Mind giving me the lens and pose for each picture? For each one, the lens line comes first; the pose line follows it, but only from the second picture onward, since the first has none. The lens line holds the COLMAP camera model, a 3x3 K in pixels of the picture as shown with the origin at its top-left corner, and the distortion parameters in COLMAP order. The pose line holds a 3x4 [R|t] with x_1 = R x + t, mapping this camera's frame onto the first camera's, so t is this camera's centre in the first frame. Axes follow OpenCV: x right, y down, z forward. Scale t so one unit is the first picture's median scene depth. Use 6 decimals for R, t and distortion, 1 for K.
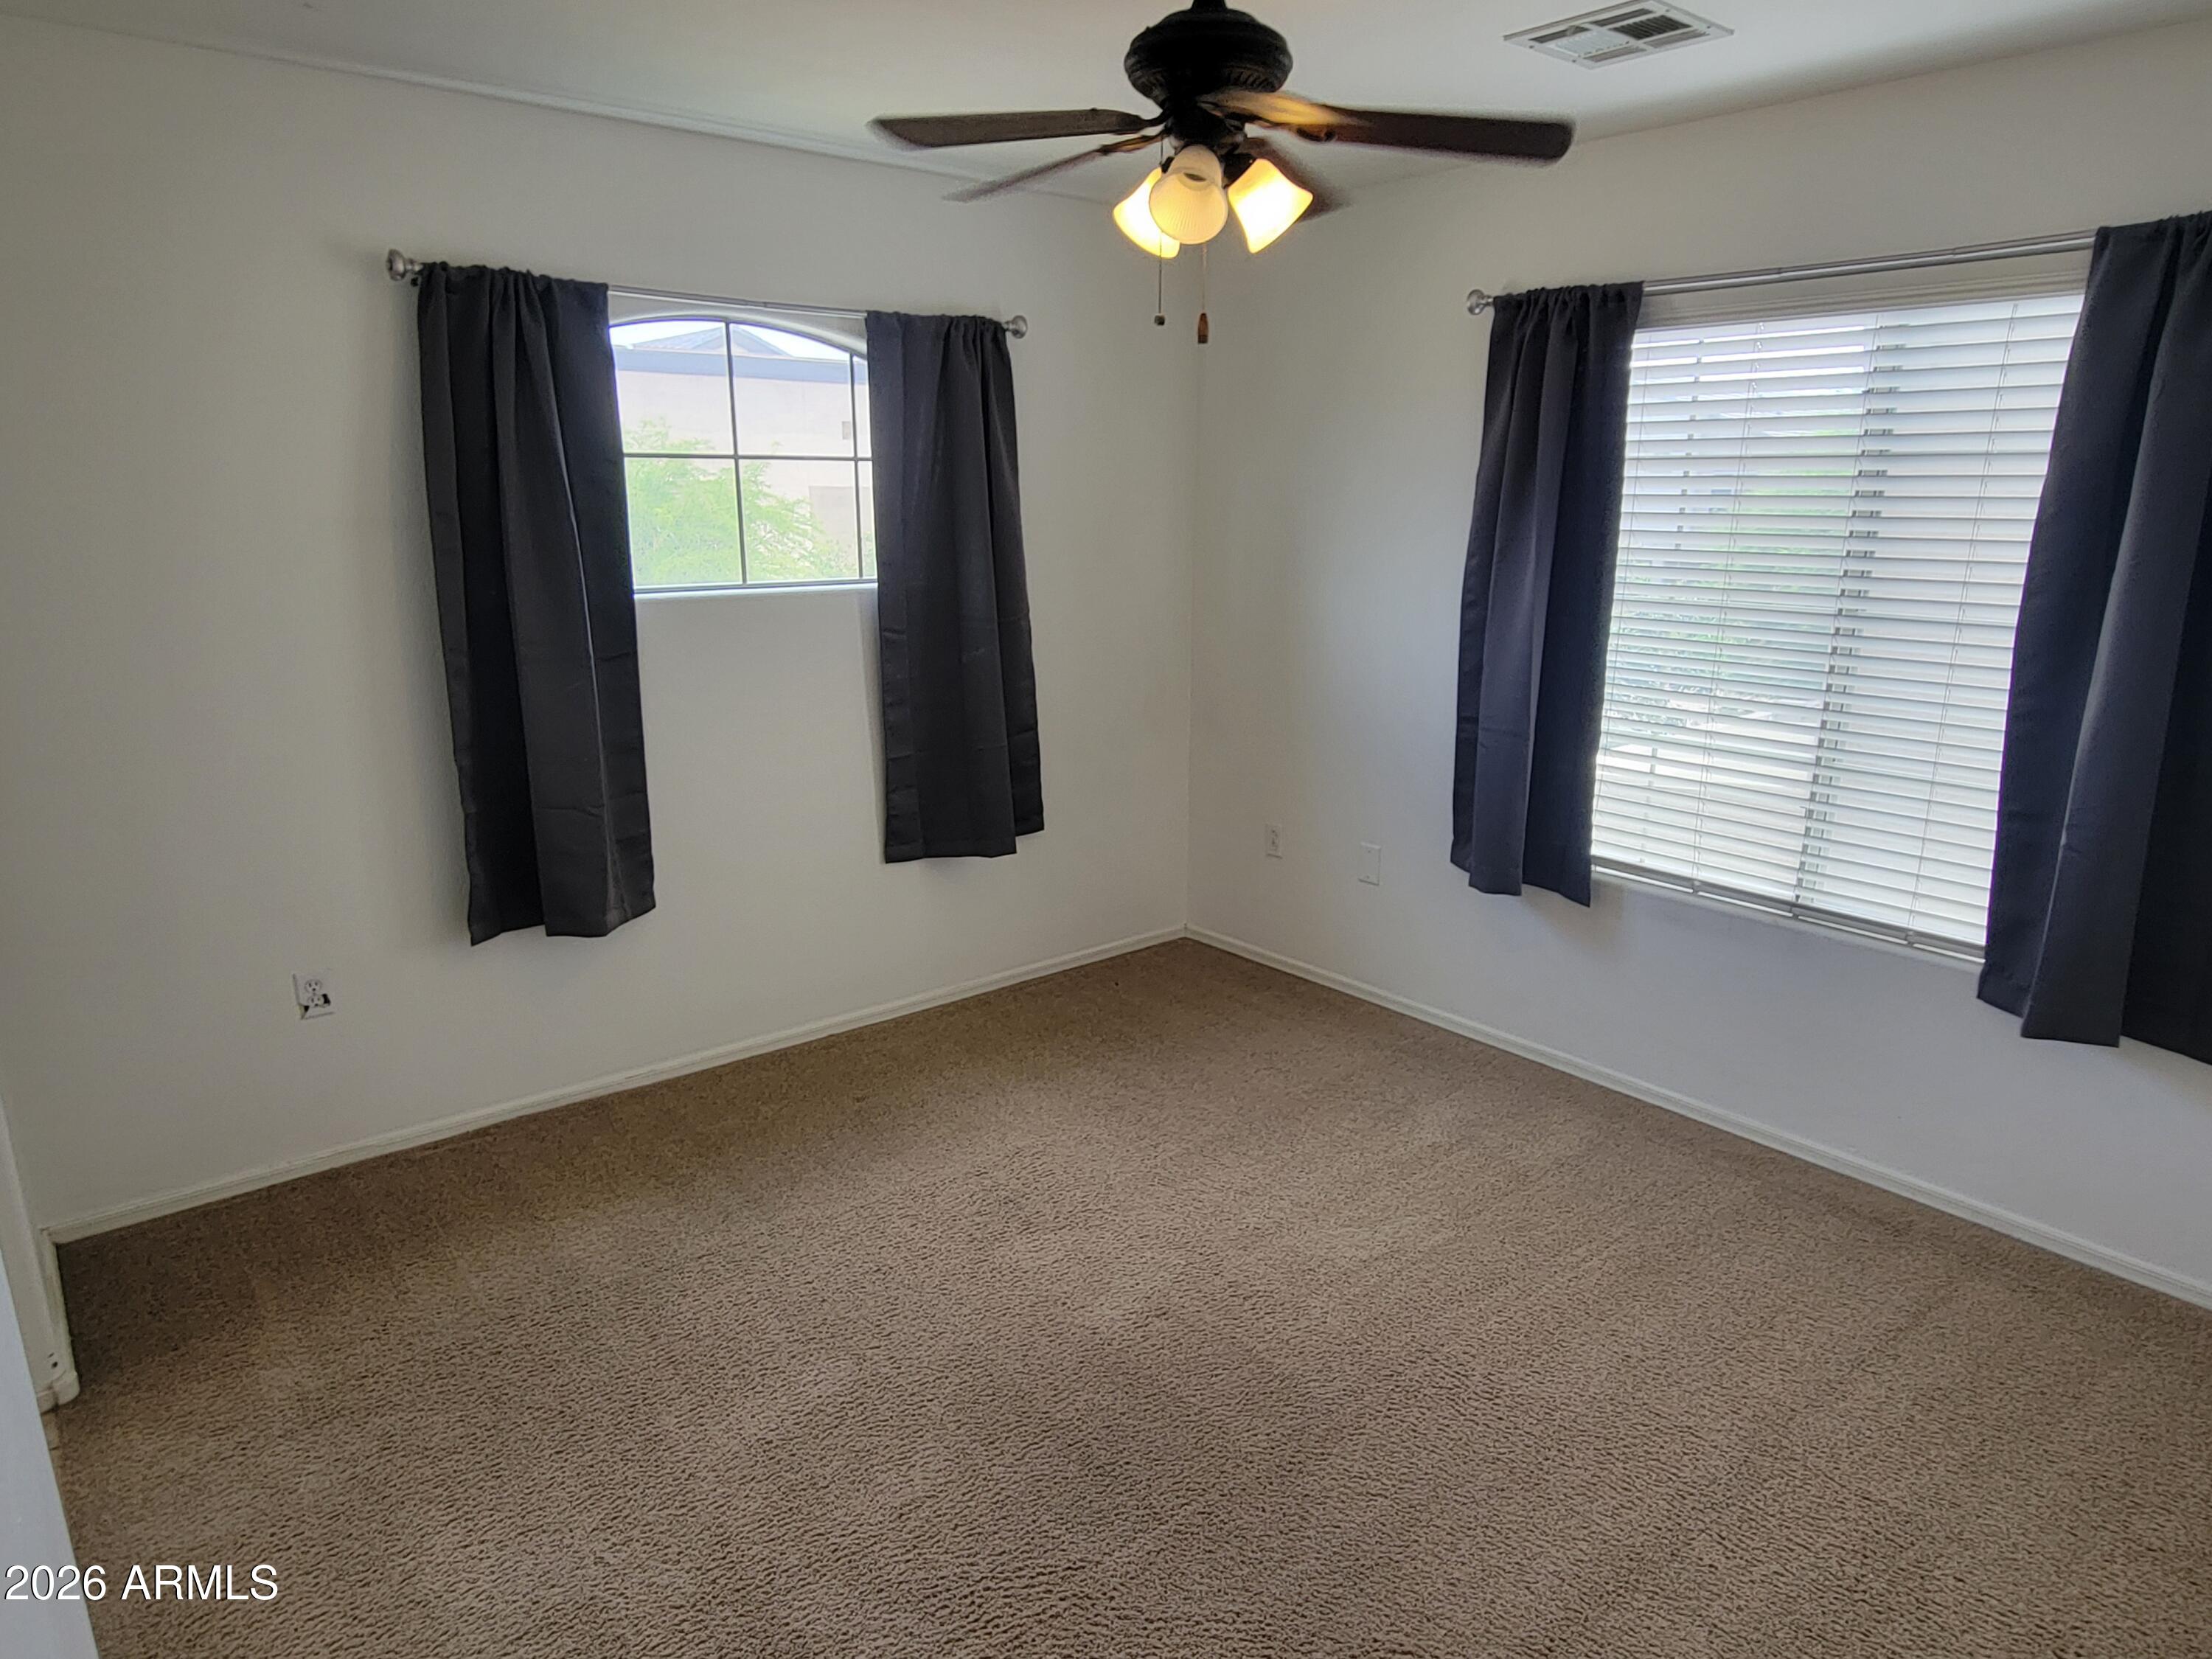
lens RADIAL K [[1395.9, 0, 1114.1], [0, 1395.9, 847.1], [0, 0, 1]] dist [-0.001243, 0.002538]
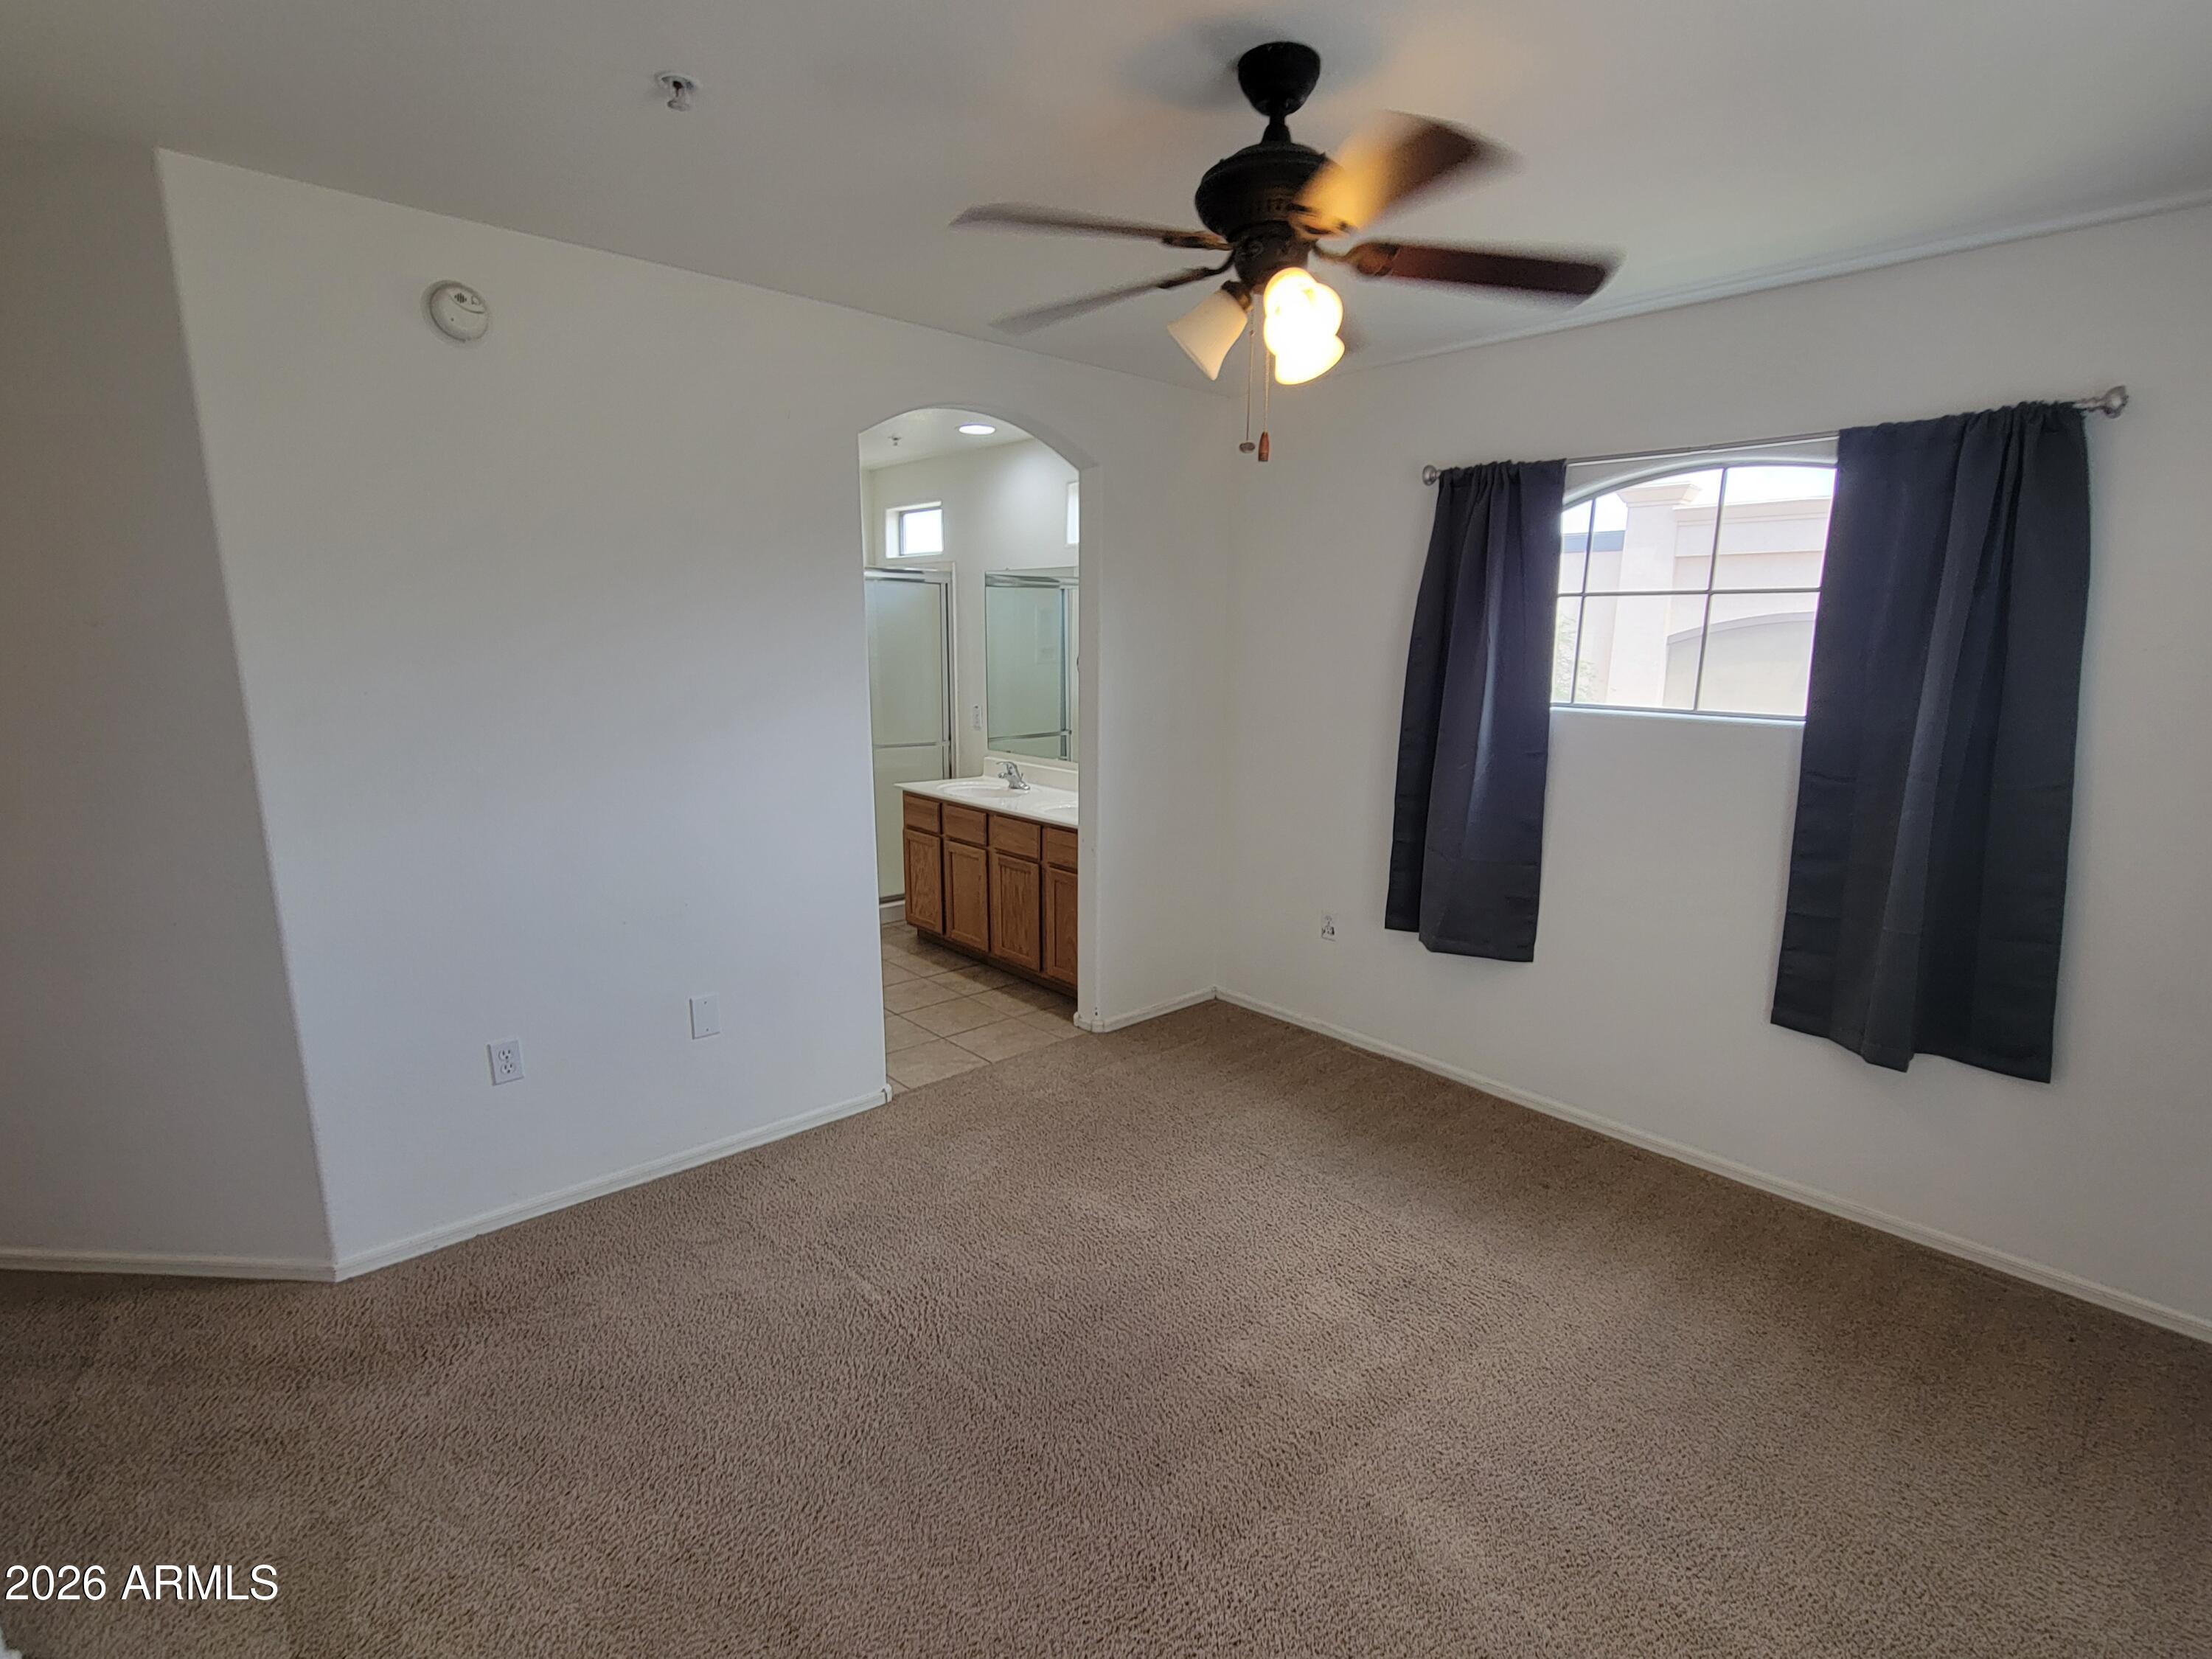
lens RADIAL K [[1051.3, 0, 1106.0], [0, 1051.3, 829.5], [0, 0, 1]] dist [0.001046, -0.000050]
pose [[0.015075, 0.173058, -0.984796, 0.571304], [-0.257282, 0.952416, 0.163430, -0.126079], [0.966219, 0.250907, 0.058882, 0.581905]]
